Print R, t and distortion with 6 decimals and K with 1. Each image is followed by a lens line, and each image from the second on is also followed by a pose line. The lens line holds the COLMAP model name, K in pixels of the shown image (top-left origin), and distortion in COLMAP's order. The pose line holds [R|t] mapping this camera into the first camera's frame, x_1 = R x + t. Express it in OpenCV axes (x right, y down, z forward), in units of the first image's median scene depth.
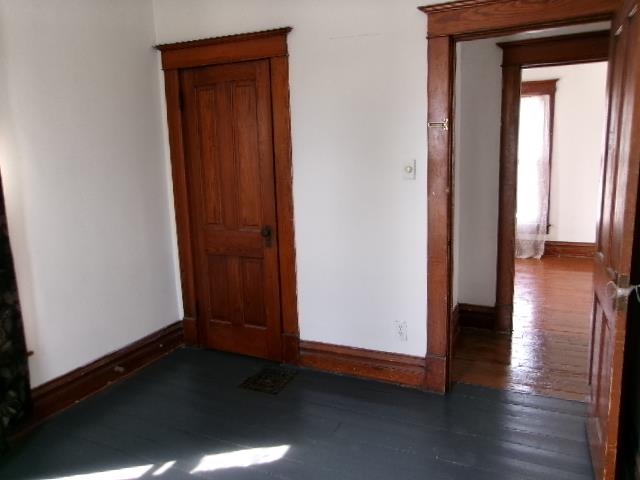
lens RADIAL K [[500.8, 0, 317.7], [0, 500.8, 240.5], [0, 0, 1]] dist [-0.023915, 0.058336]
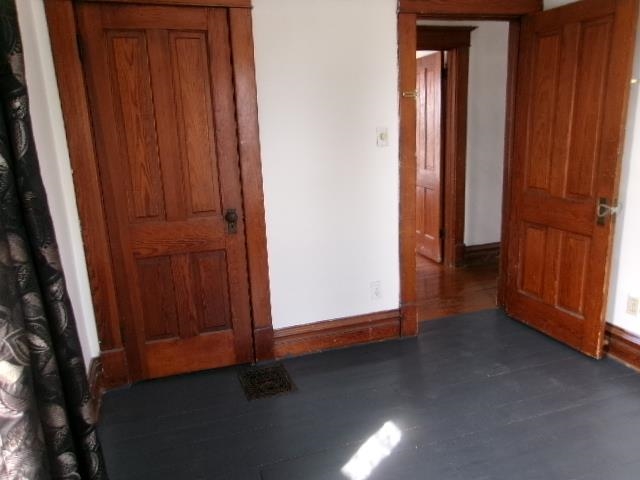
lens RADIAL K [[500.8, 0, 320.9], [0, 500.8, 239.7], [0, 0, 1]] dist [-0.023915, 0.058336]
pose [[0.721325, -0.159069, 0.674082, -0.570266], [0.136014, 0.986850, 0.087330, -0.031896], [-0.679110, 0.028692, 0.733476, 0.274822]]
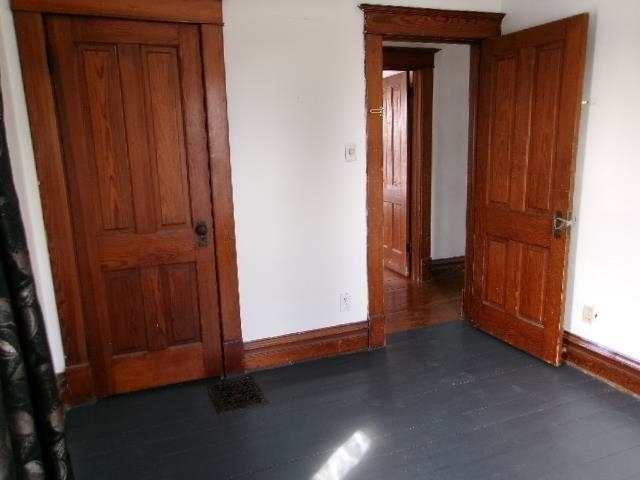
lens RADIAL K [[500.8, 0, 321.0], [0, 500.8, 241.6], [0, 0, 1]] dist [-0.023915, 0.058336]
pose [[0.678039, -0.138245, 0.721908, -0.582249], [0.133311, 0.988994, 0.064182, -0.023833], [-0.722835, 0.052720, 0.689006, 0.265155]]
